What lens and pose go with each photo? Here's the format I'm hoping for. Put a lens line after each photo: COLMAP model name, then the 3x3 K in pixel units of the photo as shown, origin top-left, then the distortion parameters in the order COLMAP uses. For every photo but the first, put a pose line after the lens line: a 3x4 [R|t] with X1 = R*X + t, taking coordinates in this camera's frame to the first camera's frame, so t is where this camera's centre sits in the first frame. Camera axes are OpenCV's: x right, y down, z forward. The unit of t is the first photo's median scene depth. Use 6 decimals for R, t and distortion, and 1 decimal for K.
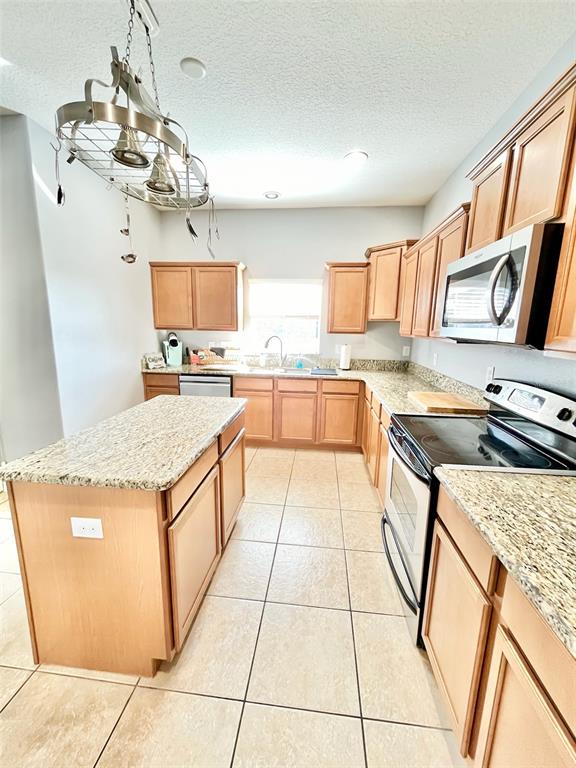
lens RADIAL K [[310.3, 0, 288.0], [0, 310.3, 382.7], [0, 0, 1]] dist [-0.002589, -0.000171]
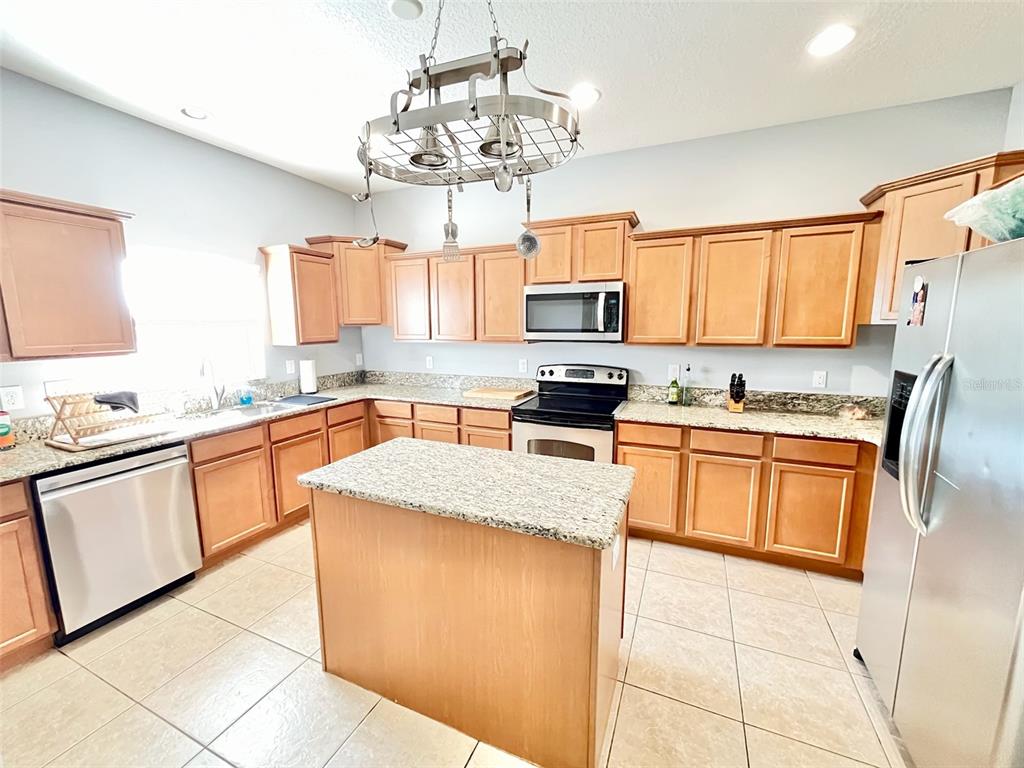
lens RADIAL K [[413.7, 0, 511.2], [0, 413.7, 384.7], [0, 0, 1]] dist [-0.002589, -0.000171]
pose [[0.307634, -0.157229, 0.938424, -1.365527], [0.185553, 0.977231, 0.102903, -0.176644], [-0.933237, 0.142471, 0.329804, 0.577484]]
